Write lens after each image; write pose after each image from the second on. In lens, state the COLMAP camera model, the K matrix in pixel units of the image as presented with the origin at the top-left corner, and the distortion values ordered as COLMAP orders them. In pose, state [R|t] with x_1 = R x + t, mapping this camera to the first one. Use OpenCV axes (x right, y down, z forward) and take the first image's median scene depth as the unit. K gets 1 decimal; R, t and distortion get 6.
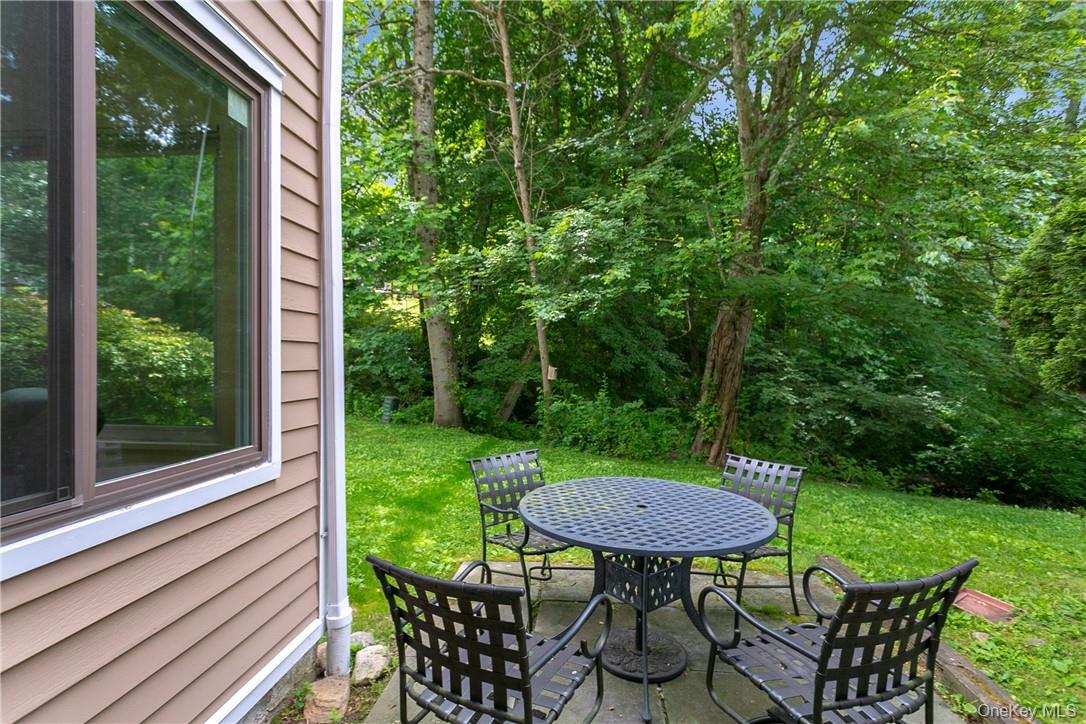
lens RADIAL K [[512.4, 0, 539.3], [0, 512.4, 359.5], [0, 0, 1]] dist [0.001573, 0.004684]
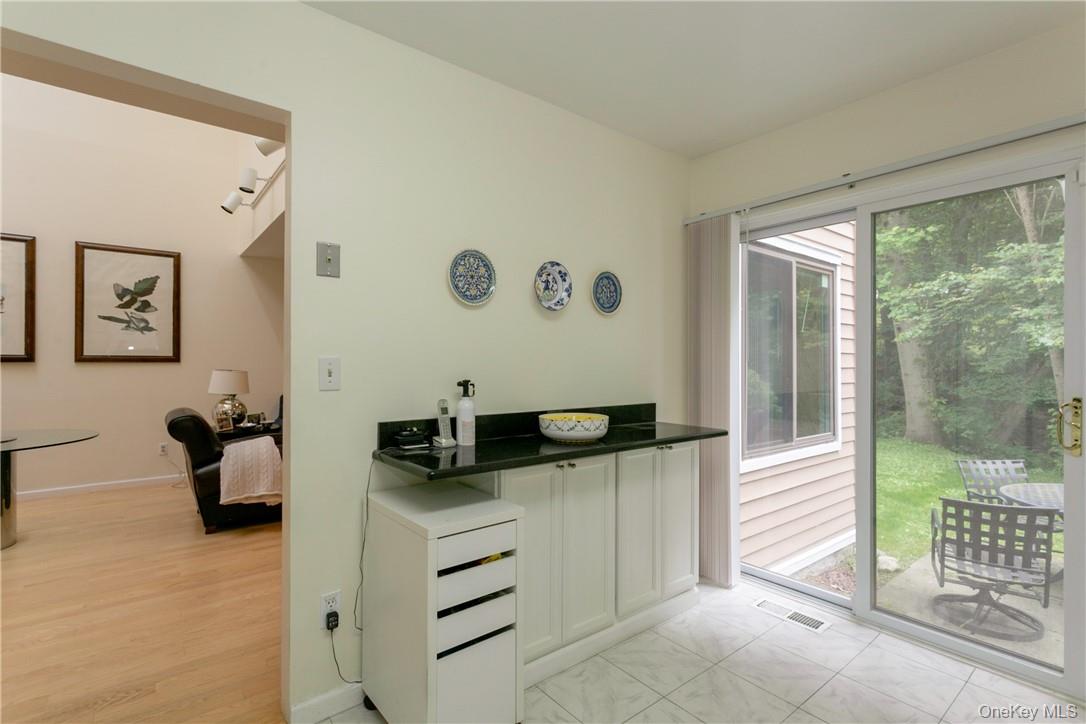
lens RADIAL K [[512.4, 0, 537.8], [0, 512.4, 361.1], [0, 0, 1]] dist [0.001573, 0.004684]
pose [[0.691829, -0.010843, -0.721980, 0.031393], [0.003546, 0.999926, -0.011620, -0.023003], [0.722053, 0.005479, 0.691816, -0.280911]]
